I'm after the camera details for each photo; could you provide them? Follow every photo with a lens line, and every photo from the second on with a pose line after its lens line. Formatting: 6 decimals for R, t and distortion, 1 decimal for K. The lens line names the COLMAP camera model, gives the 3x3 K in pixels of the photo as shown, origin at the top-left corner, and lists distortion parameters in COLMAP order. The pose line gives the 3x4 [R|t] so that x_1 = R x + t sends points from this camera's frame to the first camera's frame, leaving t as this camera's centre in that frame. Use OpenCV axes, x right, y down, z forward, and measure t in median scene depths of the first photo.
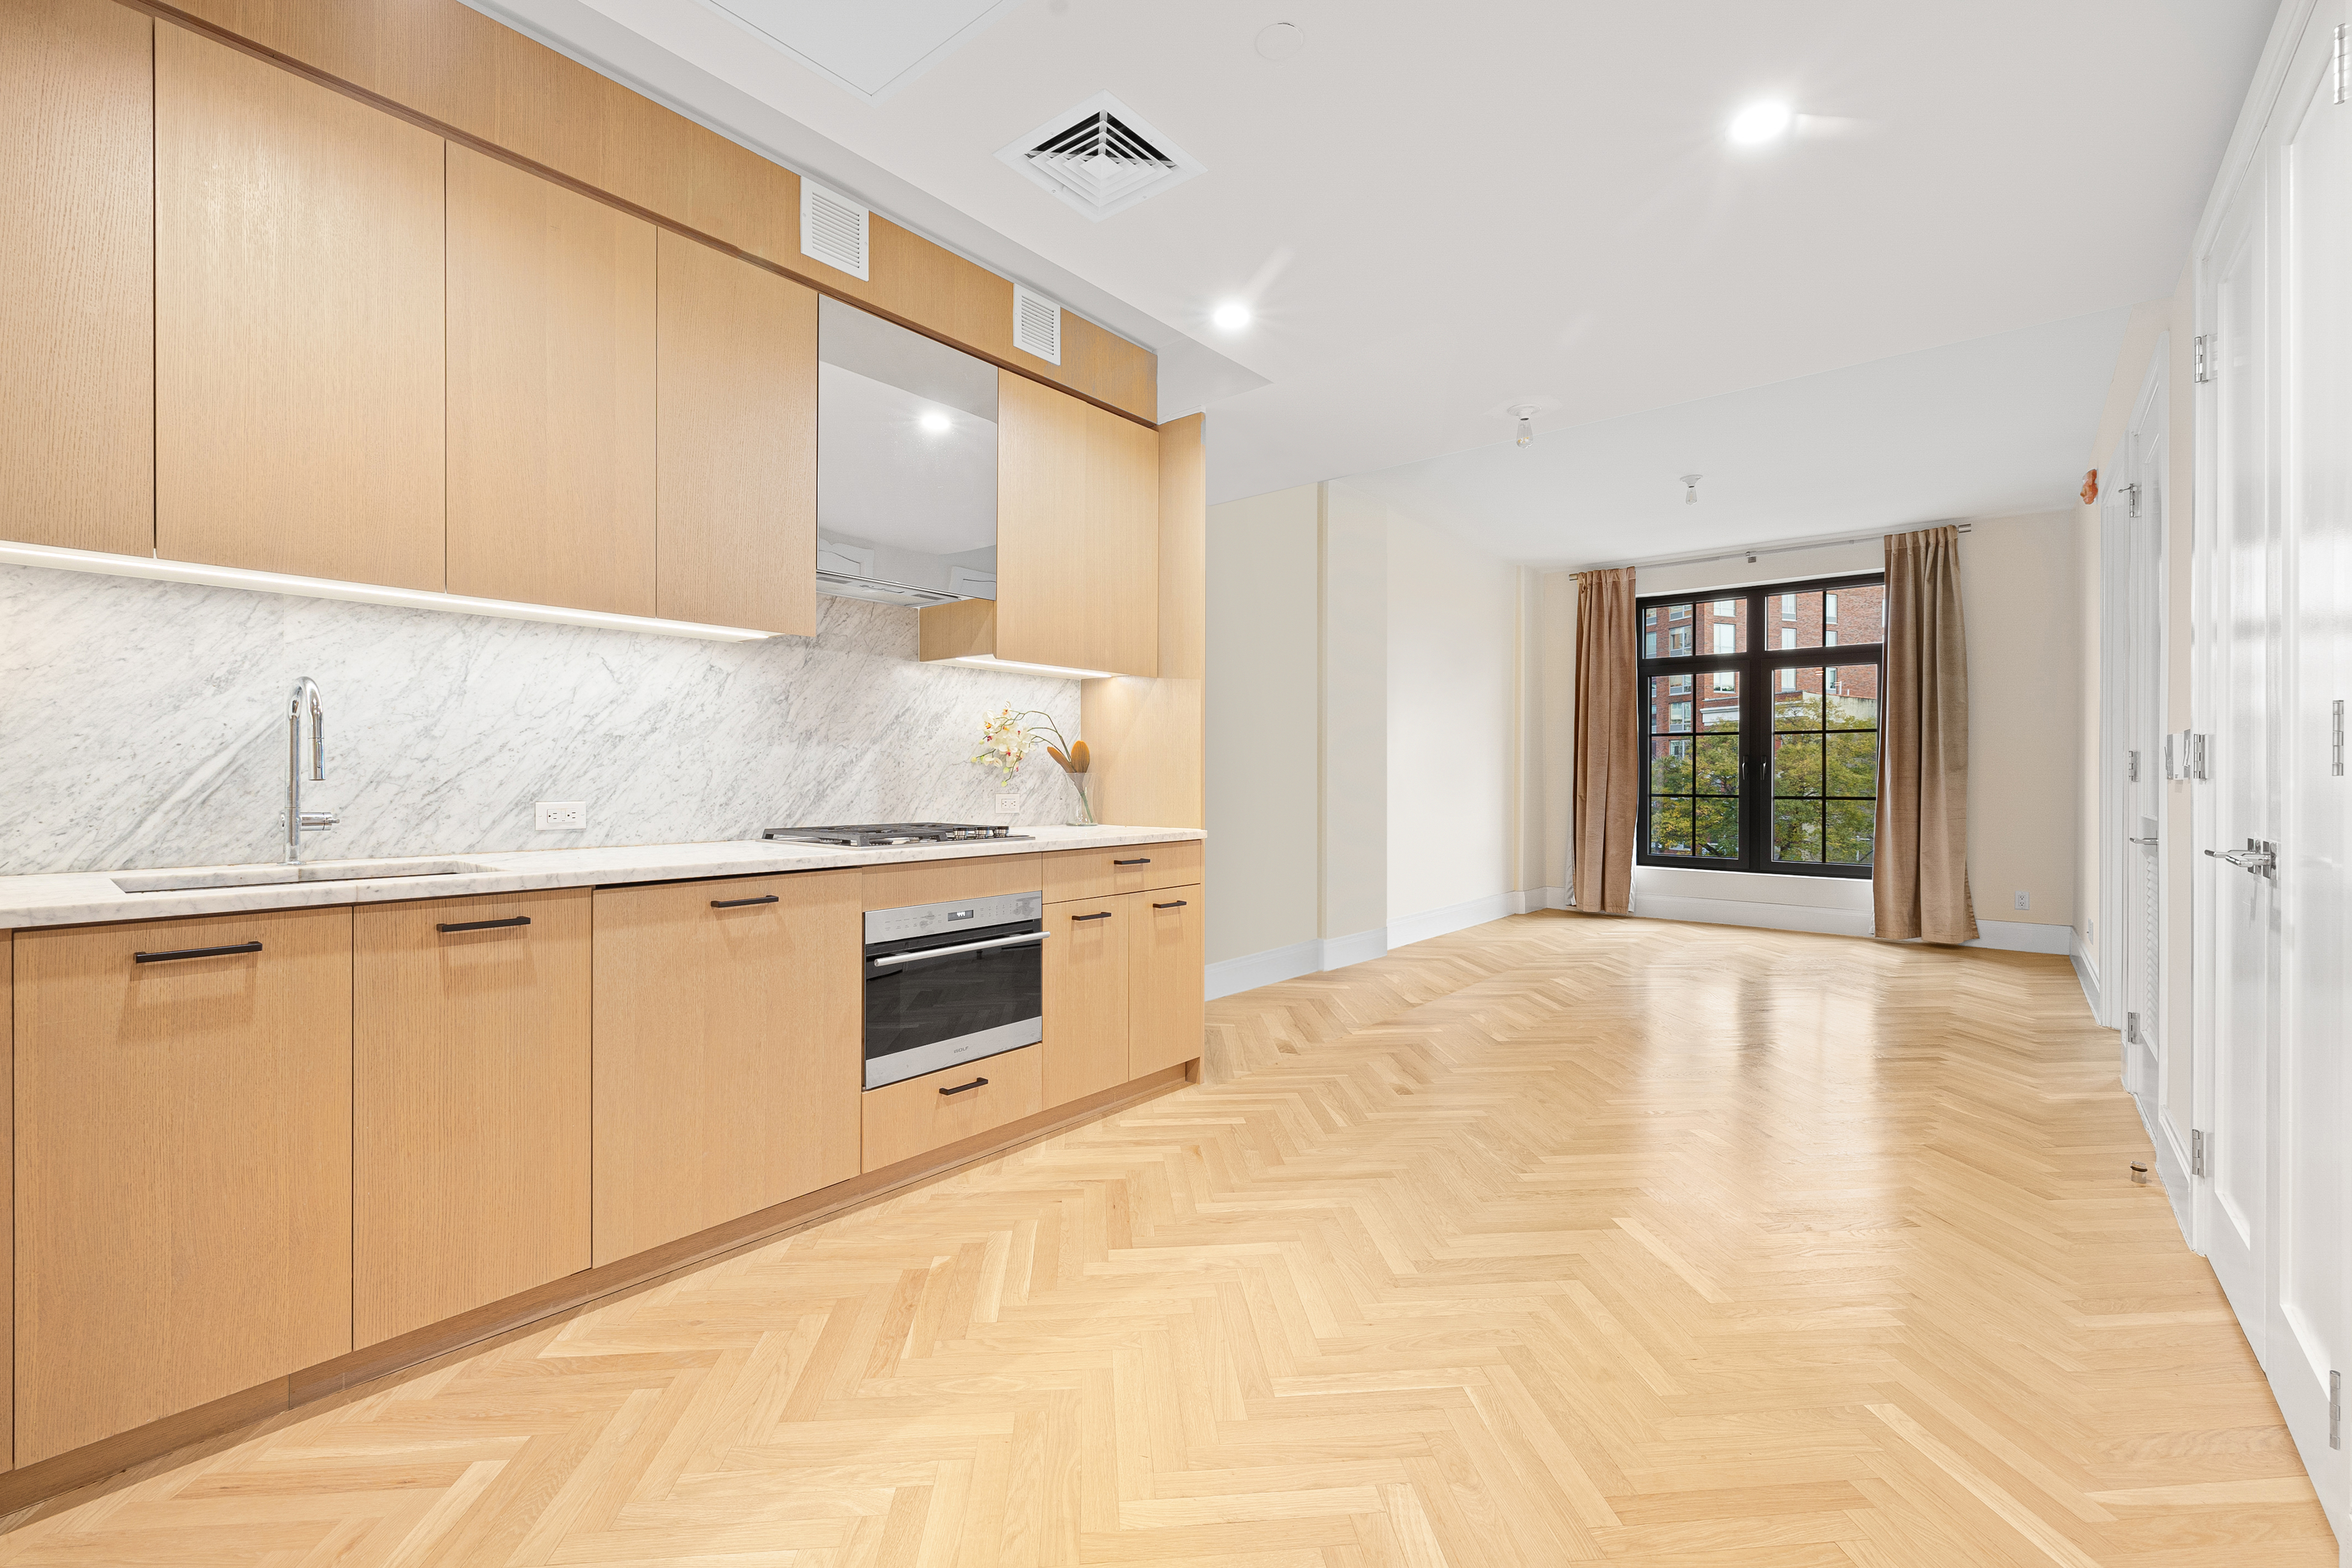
lens RADIAL K [[988.9, 0, 1171.9], [0, 988.9, 769.2], [0, 0, 1]] dist [0.002166, 0.000557]
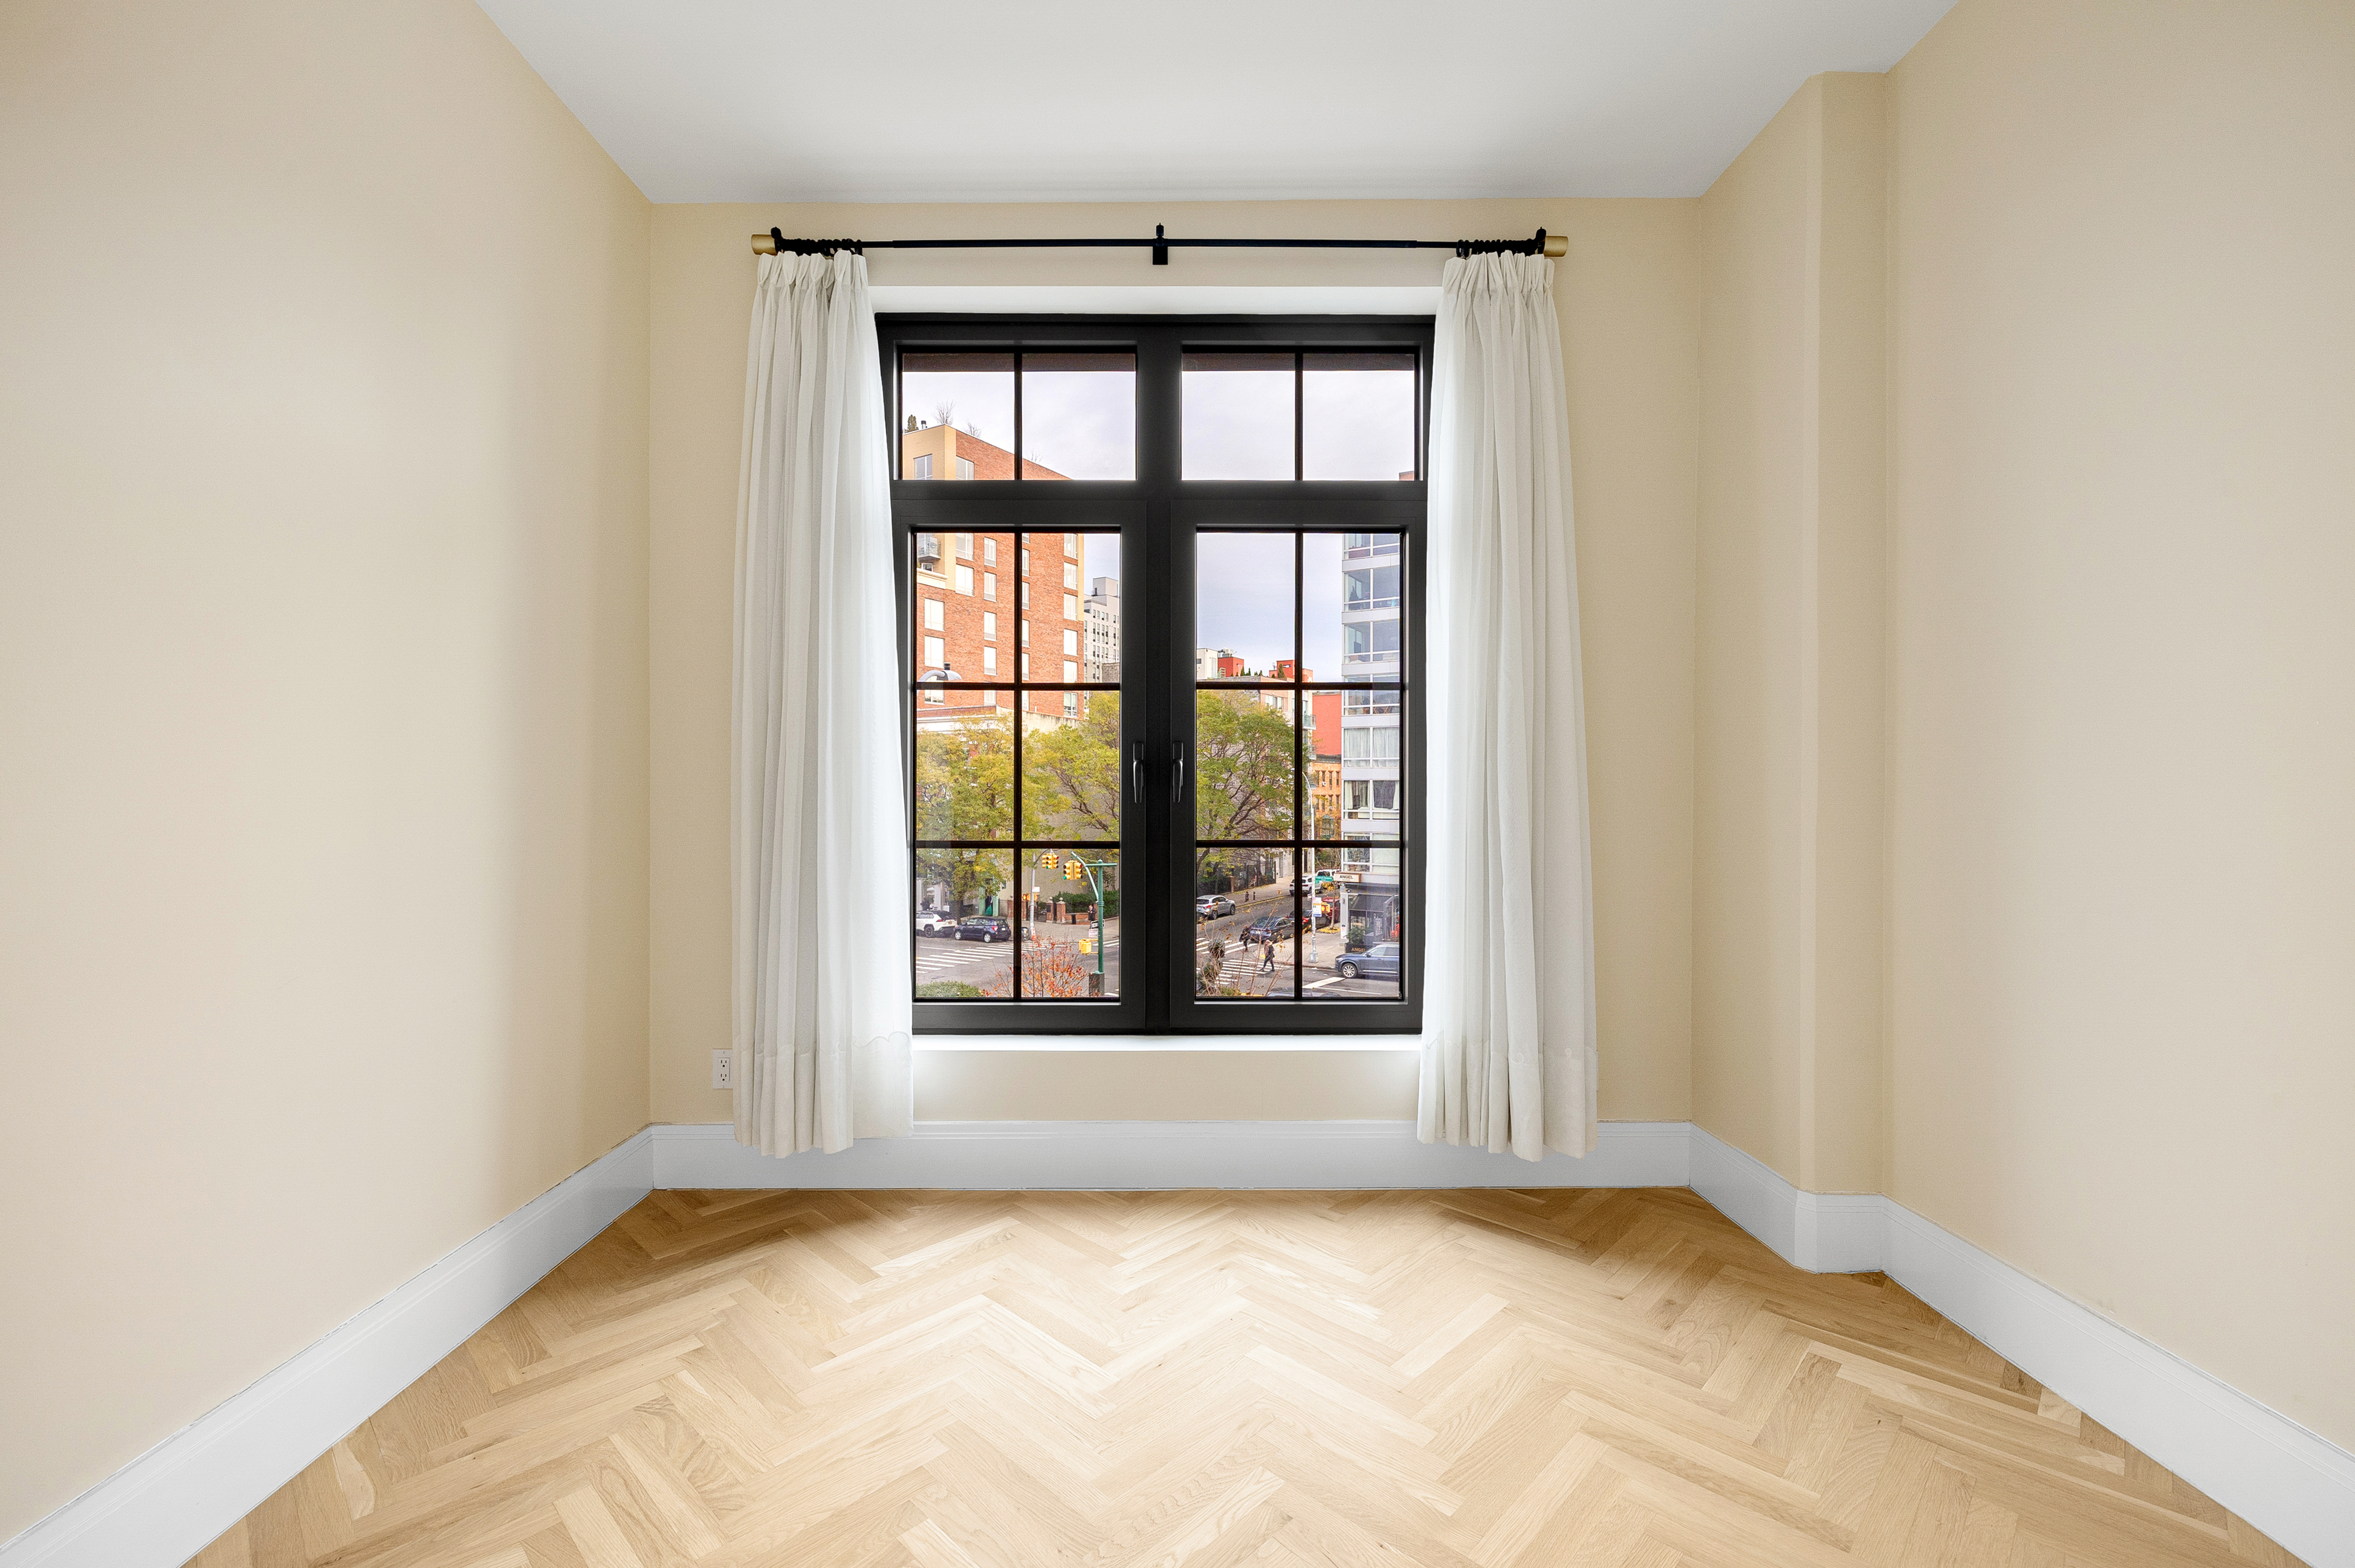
lens RADIAL K [[990.2, 0, 1168.1], [0, 990.2, 785.7], [0, 0, 1]] dist [0.002166, 0.000557]
pose [[0.735683, -0.004350, 0.677312, 0.313413], [-0.002775, 0.999952, 0.009436, -0.000060], [-0.677321, -0.008821, 0.735635, 0.688097]]
